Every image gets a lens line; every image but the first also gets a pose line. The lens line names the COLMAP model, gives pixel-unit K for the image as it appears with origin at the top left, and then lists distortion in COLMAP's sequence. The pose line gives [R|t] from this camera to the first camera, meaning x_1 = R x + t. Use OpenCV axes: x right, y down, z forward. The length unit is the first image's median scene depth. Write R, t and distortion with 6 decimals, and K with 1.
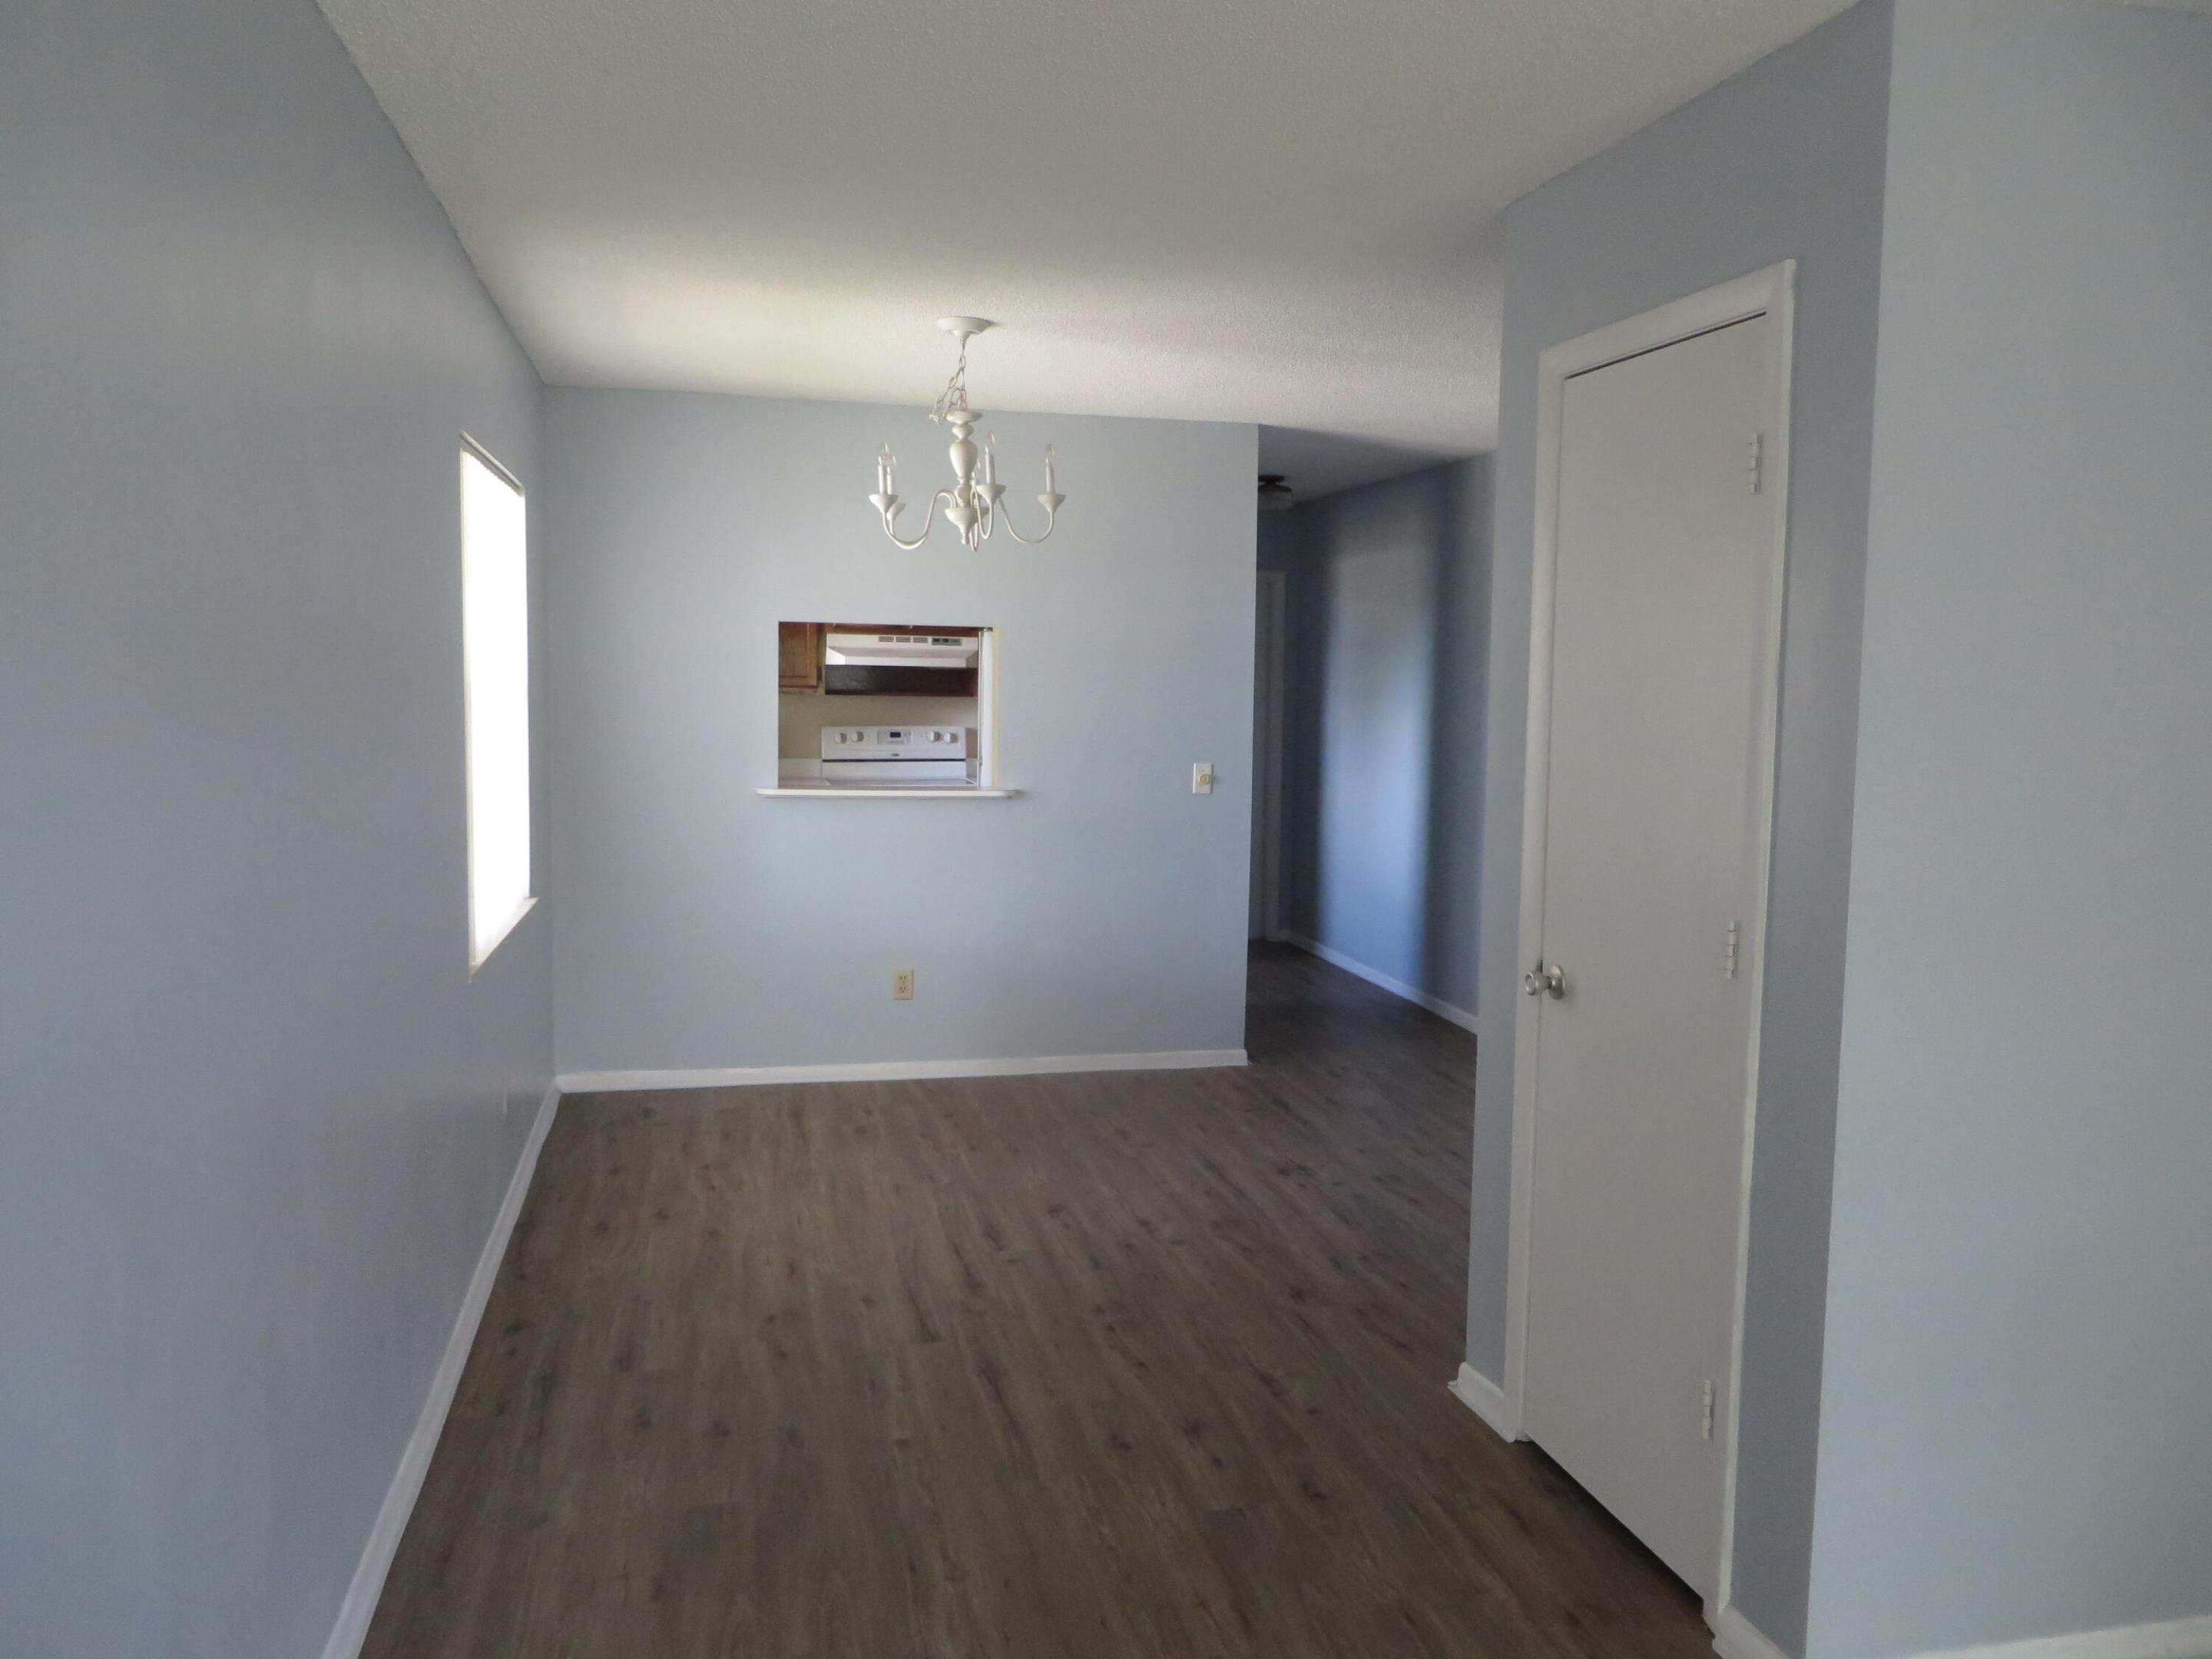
lens RADIAL K [[1649.4, 0, 1094.5], [0, 1649.4, 834.8], [0, 0, 1]] dist [-0.007936, 0.014620]
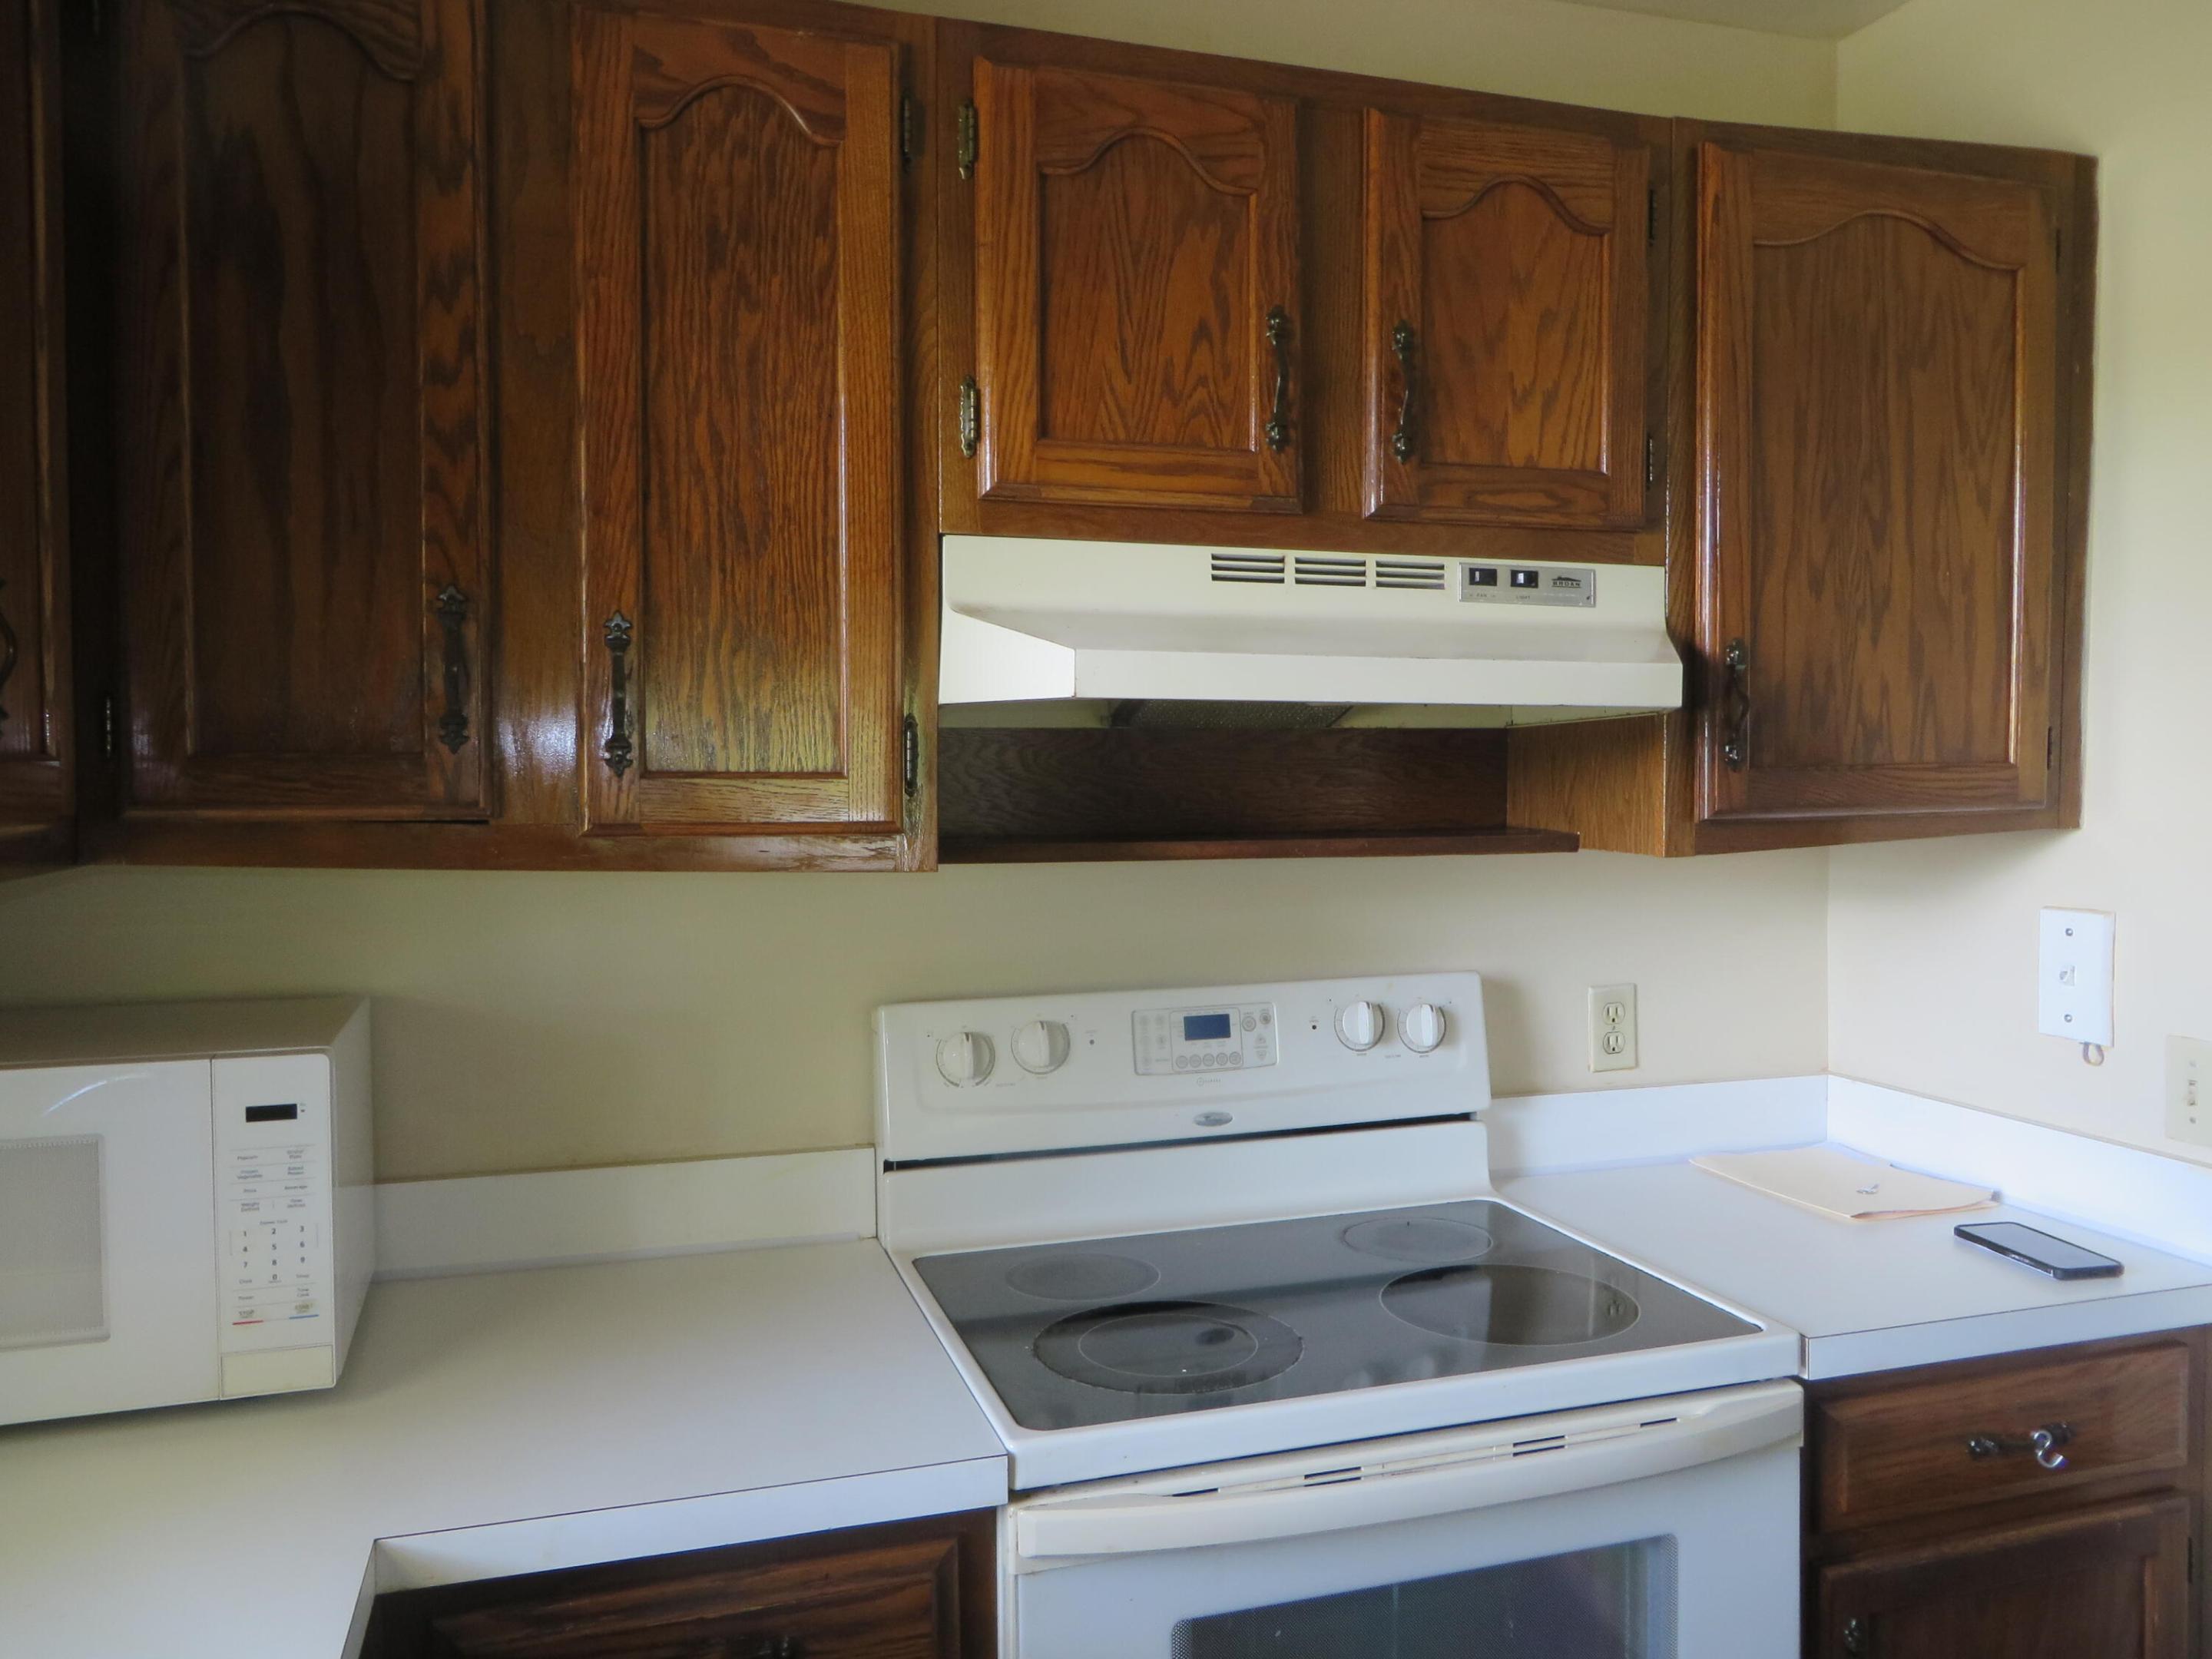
lens RADIAL K [[1649.4, 0, 1118.7], [0, 1649.4, 834.8], [0, 0, 1]] dist [-0.007936, 0.014620]
pose [[0.995445, -0.028179, 0.091073, -0.159989], [0.033501, 0.997786, -0.057446, -0.077840], [-0.089253, 0.060235, 0.994186, 0.816476]]
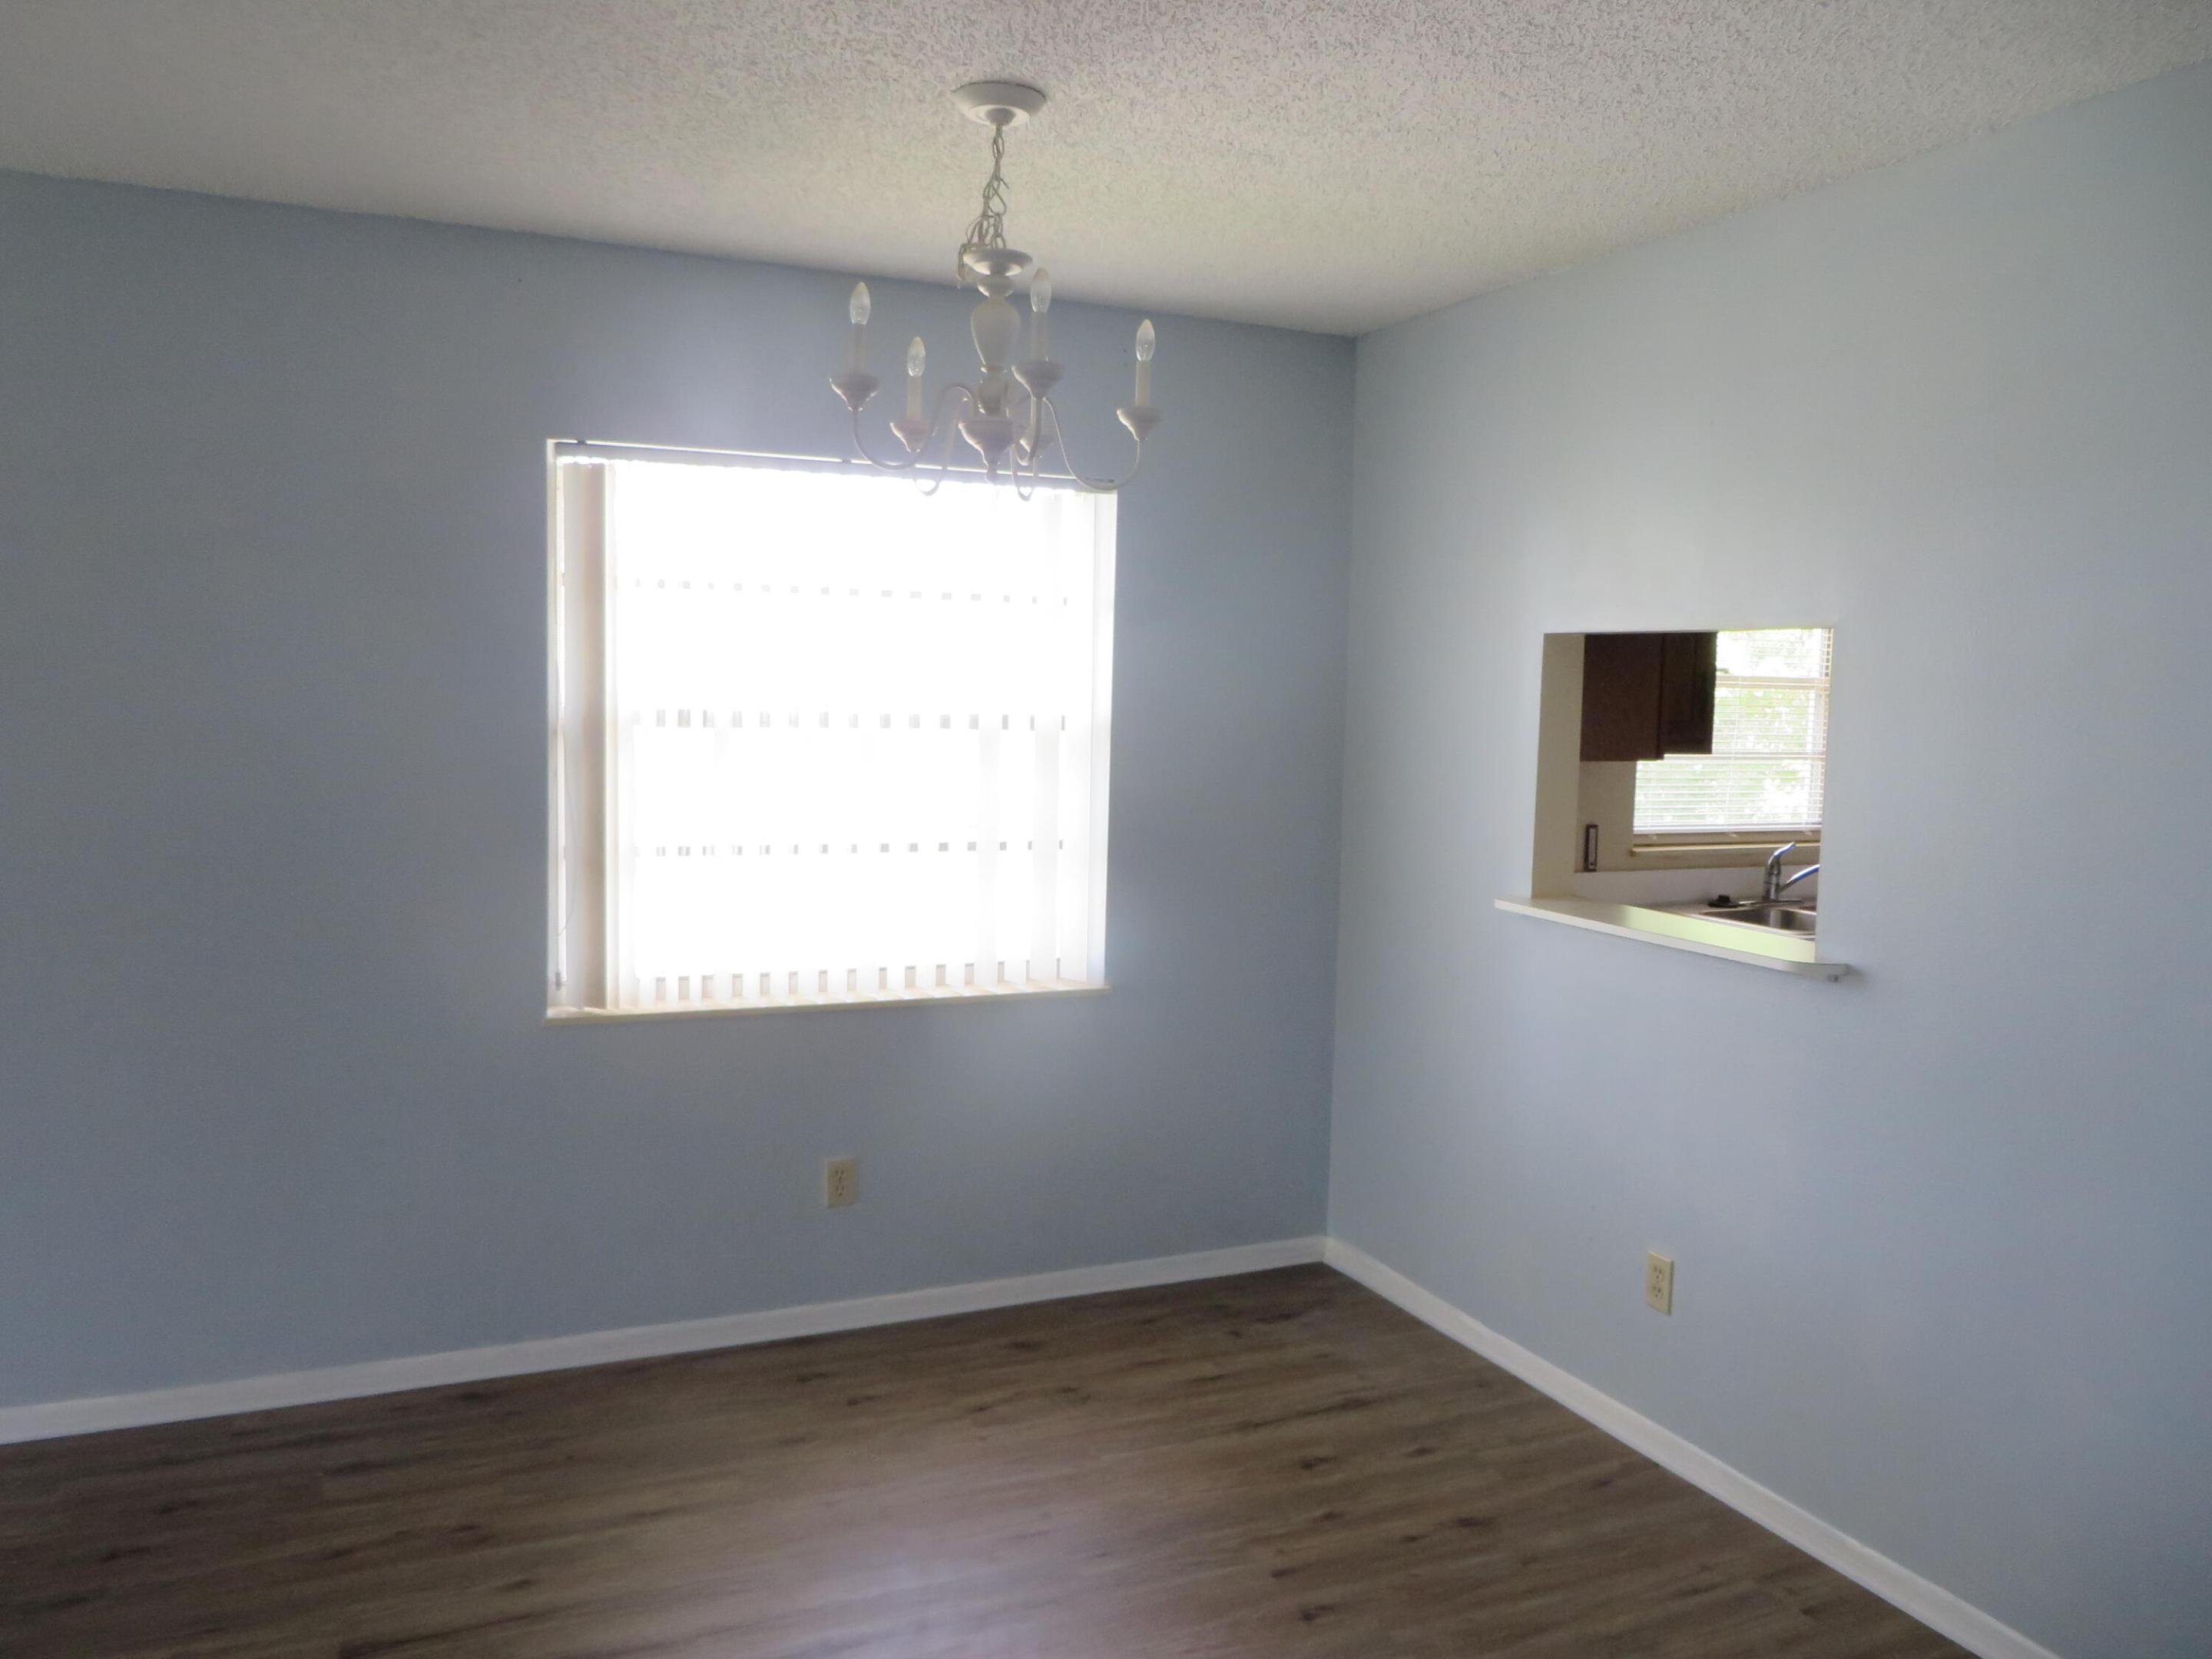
lens RADIAL K [[1649.4, 0, 1103.1], [0, 1649.4, 826.0], [0, 0, 1]] dist [-0.007936, 0.014620]
pose [[0.193744, 0.067150, -0.978751, 0.278444], [-0.113953, 0.992442, 0.045532, -0.047738], [0.974411, 0.102710, 0.199932, 0.513783]]
